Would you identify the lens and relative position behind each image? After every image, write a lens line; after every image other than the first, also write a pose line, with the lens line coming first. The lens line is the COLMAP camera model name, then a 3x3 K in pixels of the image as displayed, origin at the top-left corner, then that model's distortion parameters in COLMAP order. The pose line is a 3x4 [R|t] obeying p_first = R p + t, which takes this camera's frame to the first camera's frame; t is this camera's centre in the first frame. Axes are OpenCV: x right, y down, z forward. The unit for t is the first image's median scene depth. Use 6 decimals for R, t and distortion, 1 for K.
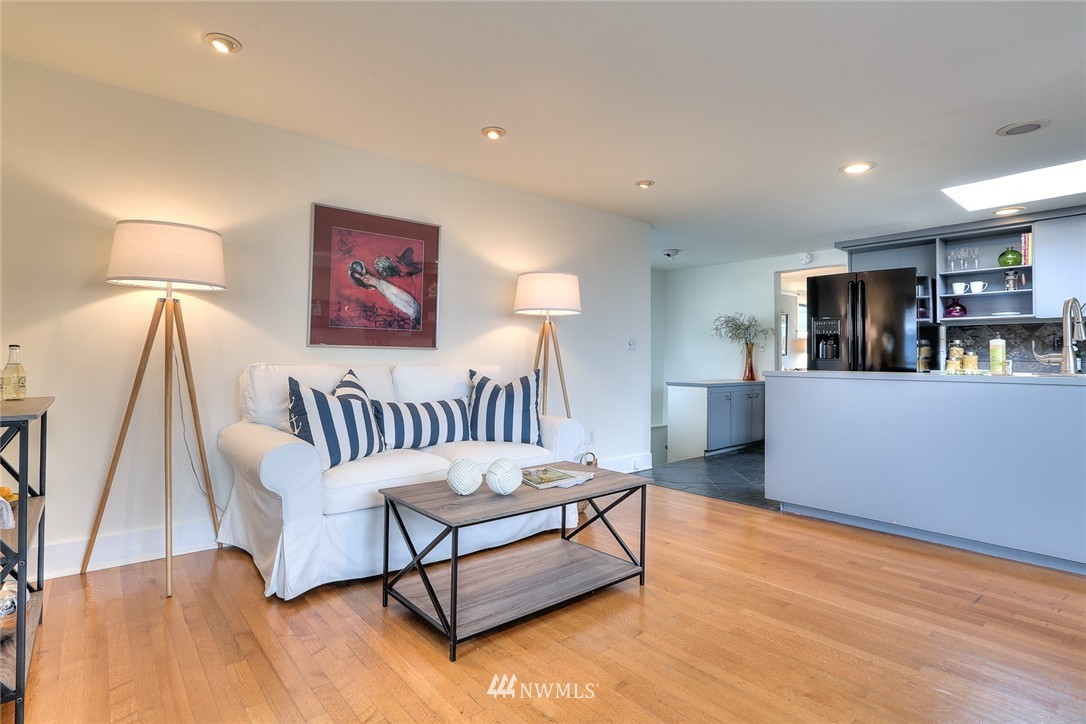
lens RADIAL K [[534.5, 0, 546.3], [0, 534.5, 354.2], [0, 0, 1]] dist [-0.026770, 0.009301]
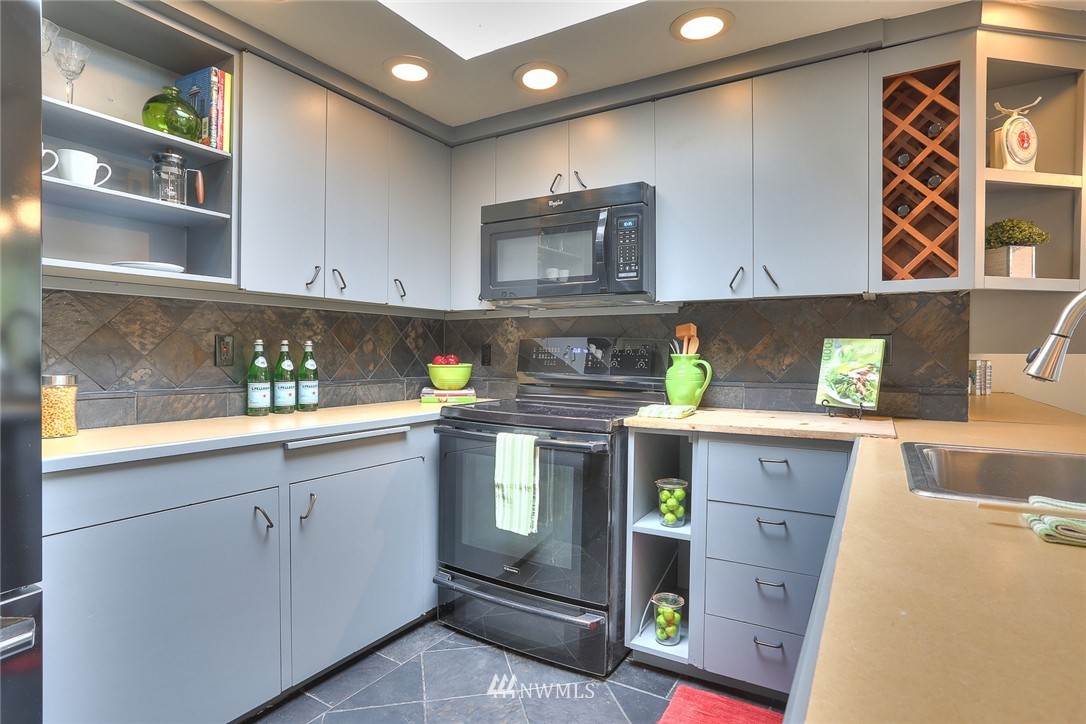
lens RADIAL K [[568.5, 0, 542.5], [0, 568.5, 361.8], [0, 0, 1]] dist [-0.035248, 0.004004]
pose [[-0.329108, -0.030593, 0.943797, 0.609420], [-0.015490, 0.999515, 0.026998, -0.038272], [-0.944165, -0.005734, -0.329422, 1.267814]]
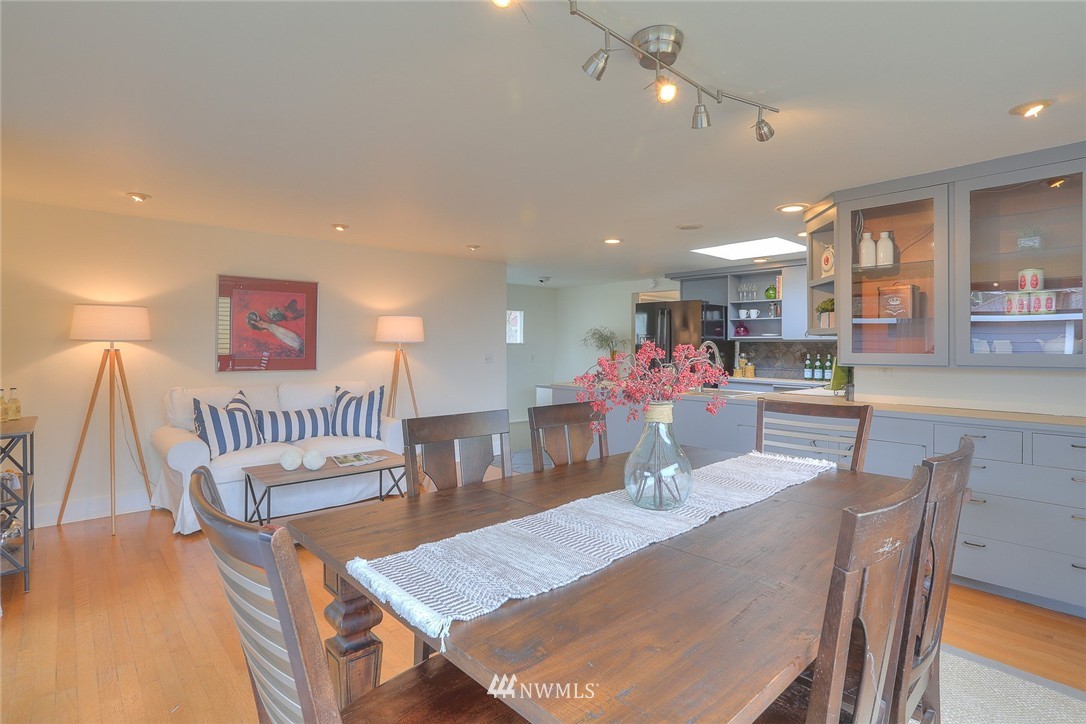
lens RADIAL K [[534.5, 0, 564.6], [0, 534.5, 351.9], [0, 0, 1]] dist [-0.026770, 0.009301]
pose [[0.999030, -0.005226, 0.043721, 0.427838], [0.004102, 0.999660, 0.025749, -0.101839], [-0.043841, -0.025545, 0.998712, -0.472684]]
